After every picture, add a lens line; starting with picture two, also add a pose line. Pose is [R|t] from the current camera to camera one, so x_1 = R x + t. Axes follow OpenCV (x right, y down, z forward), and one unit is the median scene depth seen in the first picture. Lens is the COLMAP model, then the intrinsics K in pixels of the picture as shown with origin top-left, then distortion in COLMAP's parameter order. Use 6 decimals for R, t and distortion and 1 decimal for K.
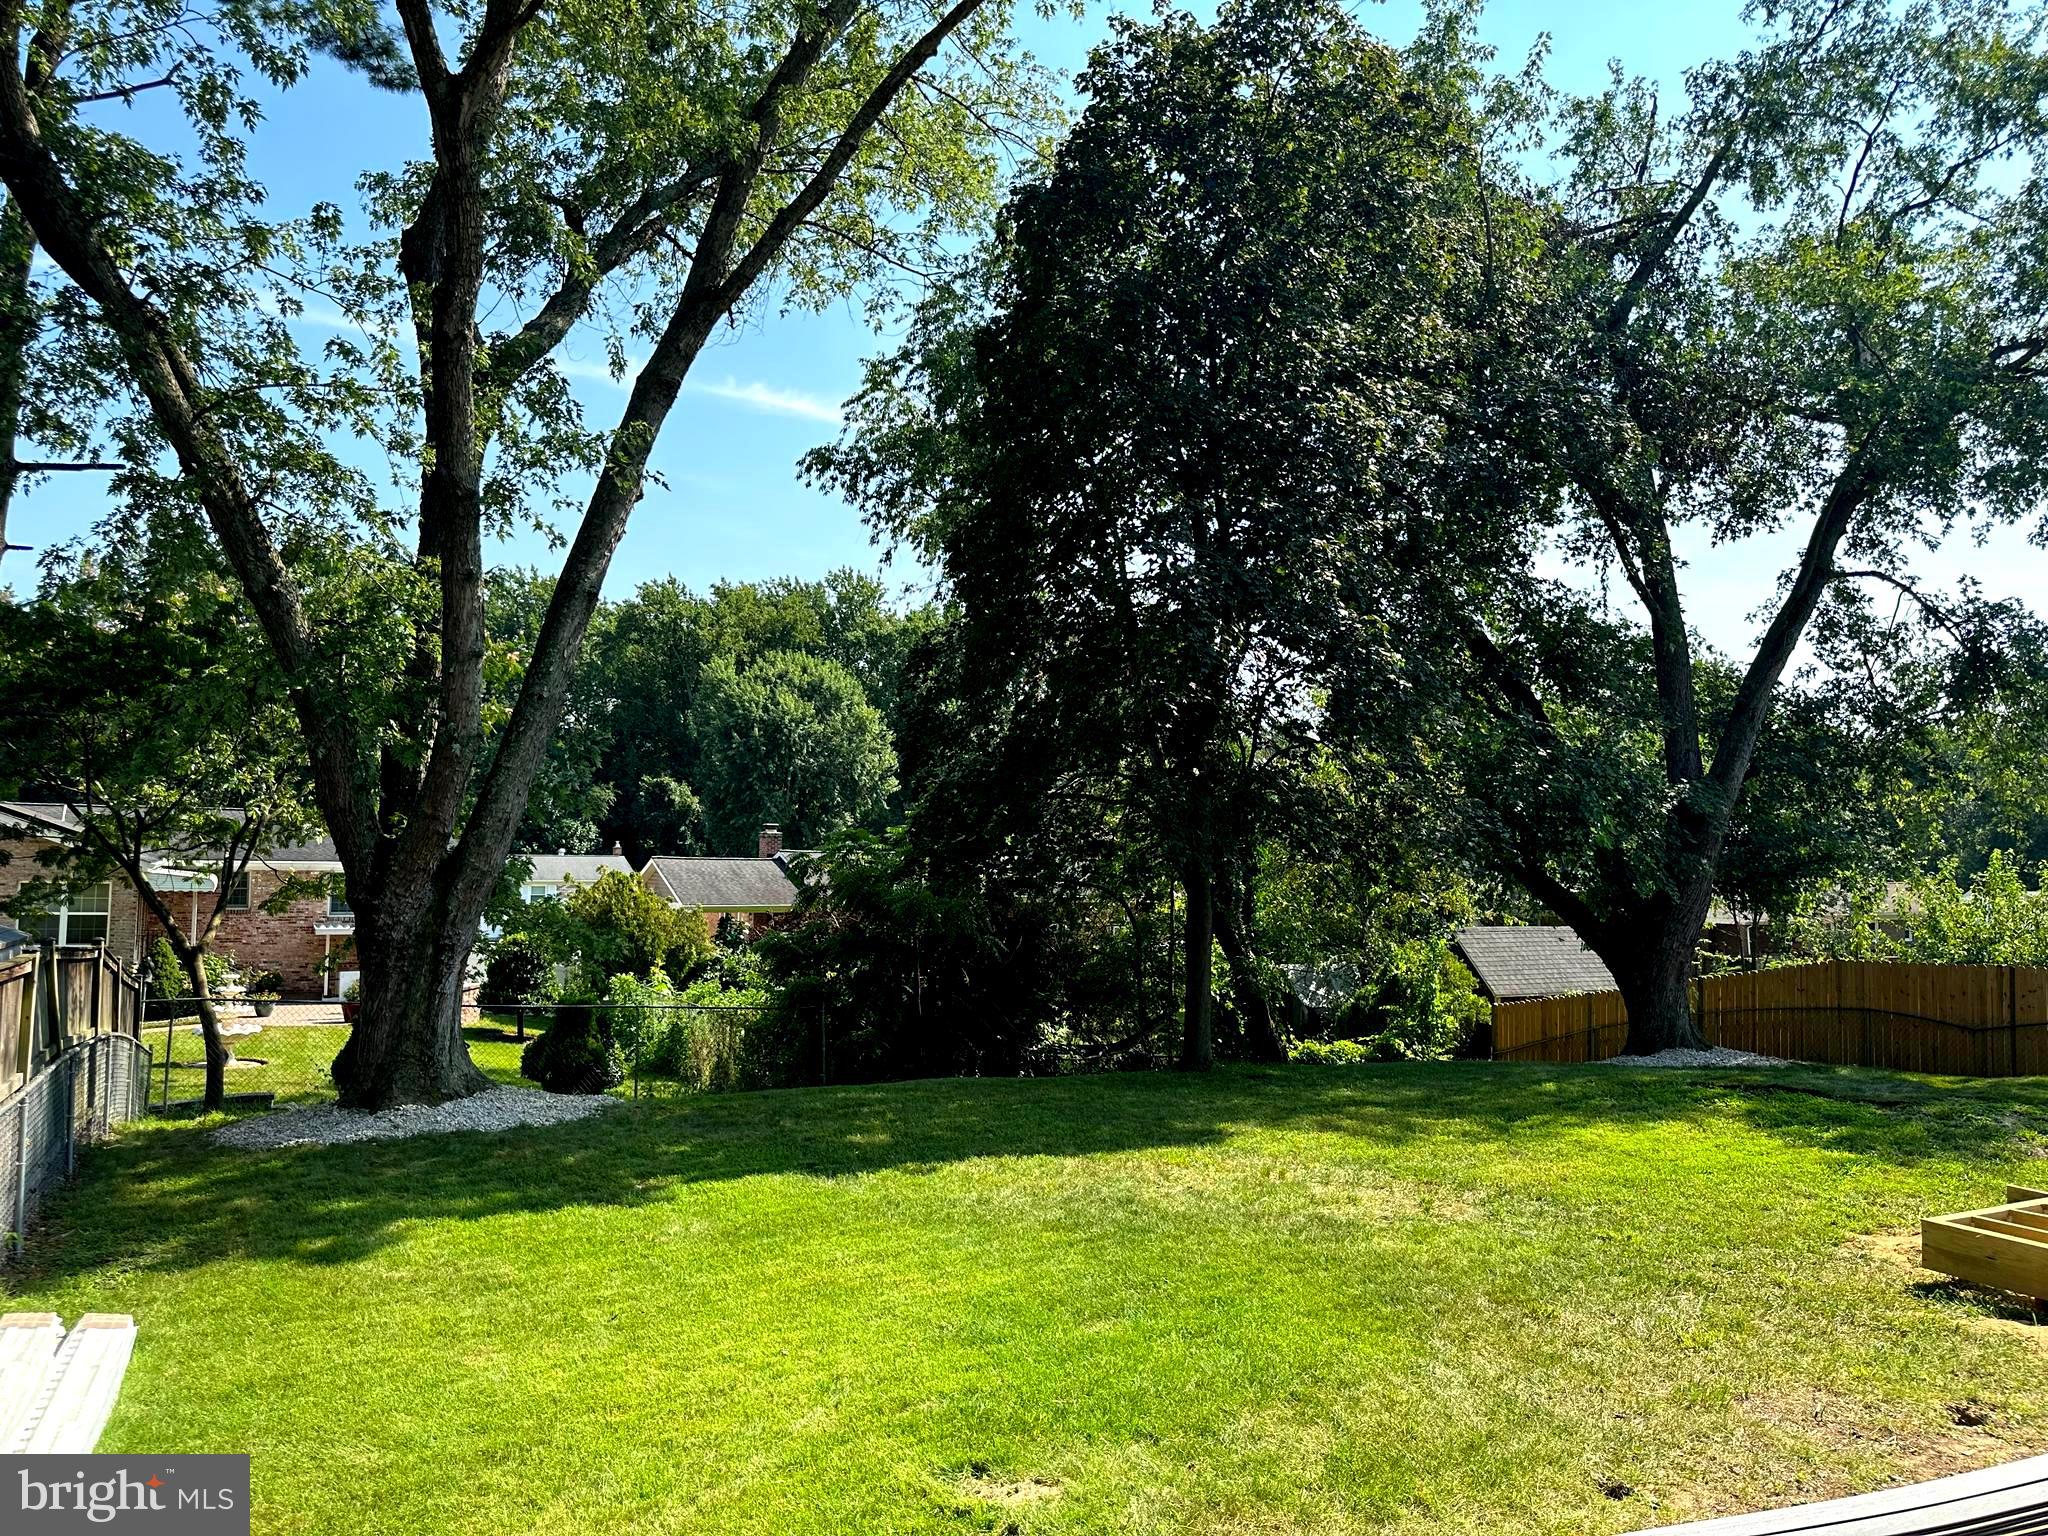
lens RADIAL K [[1418.2, 0, 1027.9], [0, 1418.2, 798.7], [0, 0, 1]] dist [0.087526, -0.139858]
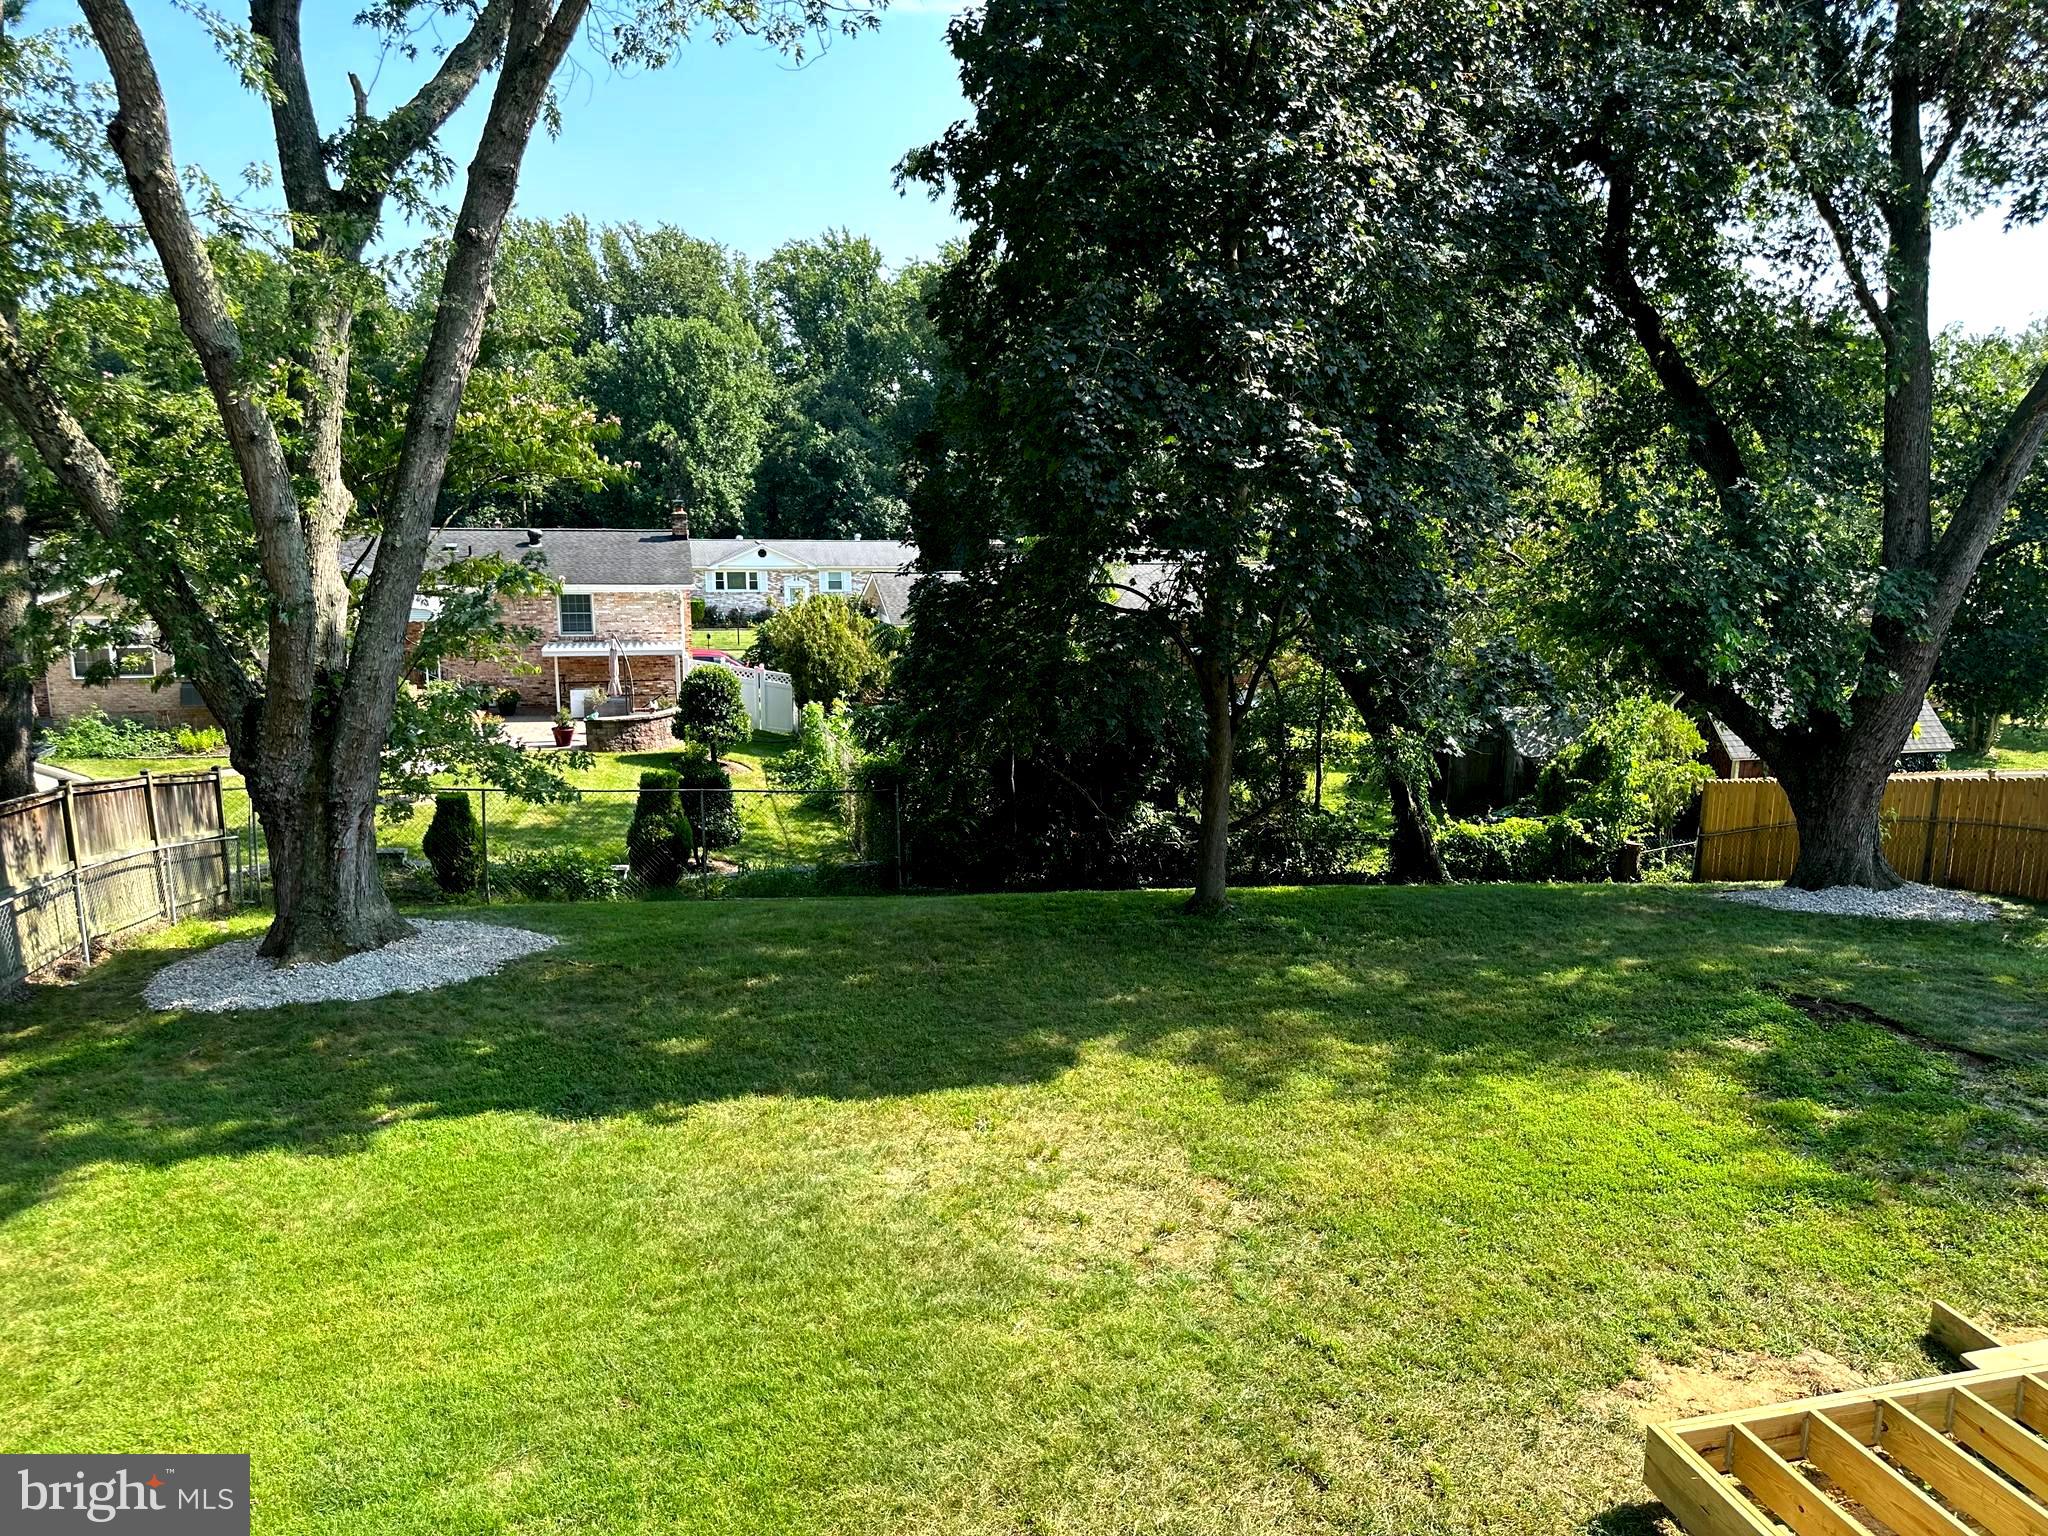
lens RADIAL K [[1418.2, 0, 1027.9], [0, 1418.2, 798.7], [0, 0, 1]] dist [0.087526, -0.139858]
pose [[0.972015, 0.040207, -0.231452, 0.122870], [0.015148, 0.972467, 0.232548, -0.052850], [0.234430, -0.229546, 0.944643, 0.075179]]
